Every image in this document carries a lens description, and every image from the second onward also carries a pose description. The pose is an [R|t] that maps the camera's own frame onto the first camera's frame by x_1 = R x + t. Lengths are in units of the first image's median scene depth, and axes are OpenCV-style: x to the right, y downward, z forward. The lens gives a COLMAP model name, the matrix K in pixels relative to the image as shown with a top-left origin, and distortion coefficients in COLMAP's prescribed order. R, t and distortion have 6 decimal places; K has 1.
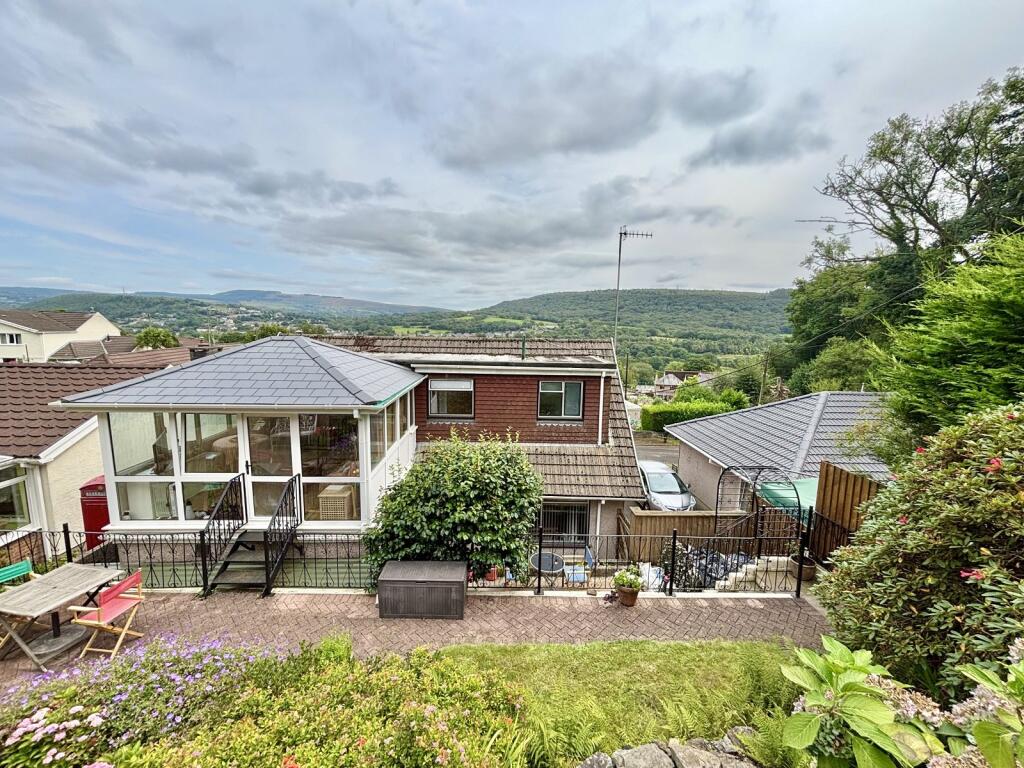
lens RADIAL K [[415.4, 0, 509.6], [0, 415.4, 385.4], [0, 0, 1]] dist [-0.000022, -0.000065]
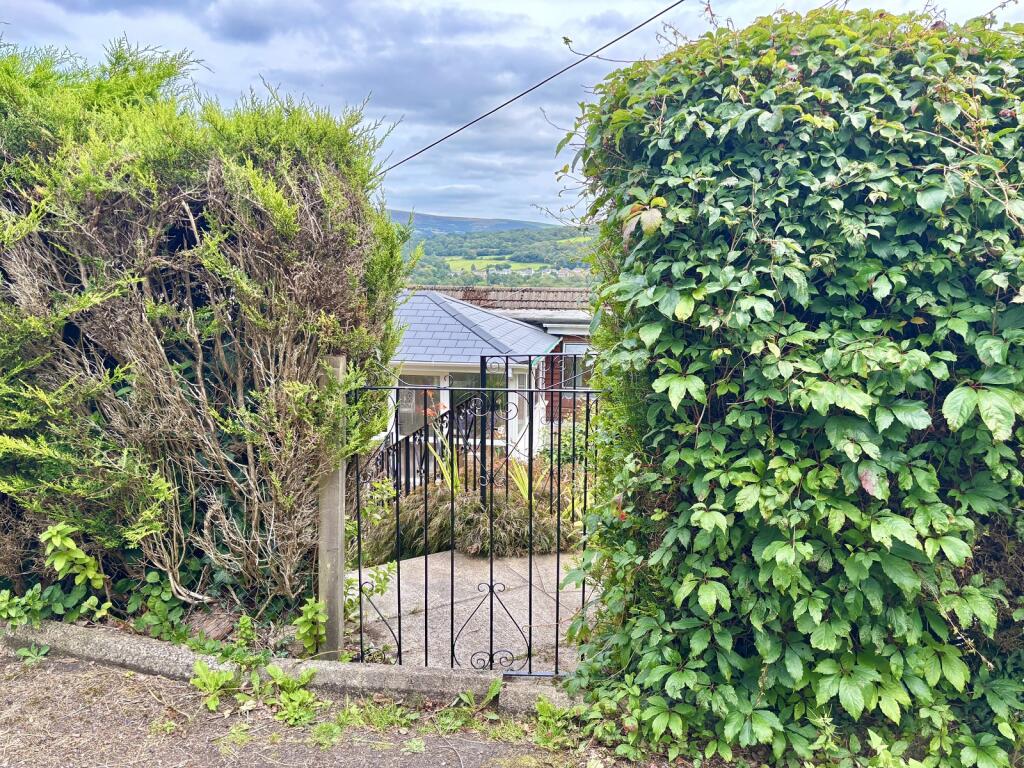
lens RADIAL K [[779.8, 0, 511.9], [0, 779.8, 382.0], [0, 0, 1]] dist [-0.005147, -0.000620]
pose [[0.982832, 0.019736, -0.183445, -0.012823], [-0.016035, 0.999637, 0.021637, 0.025088], [0.183805, -0.018324, 0.982792, -0.409141]]
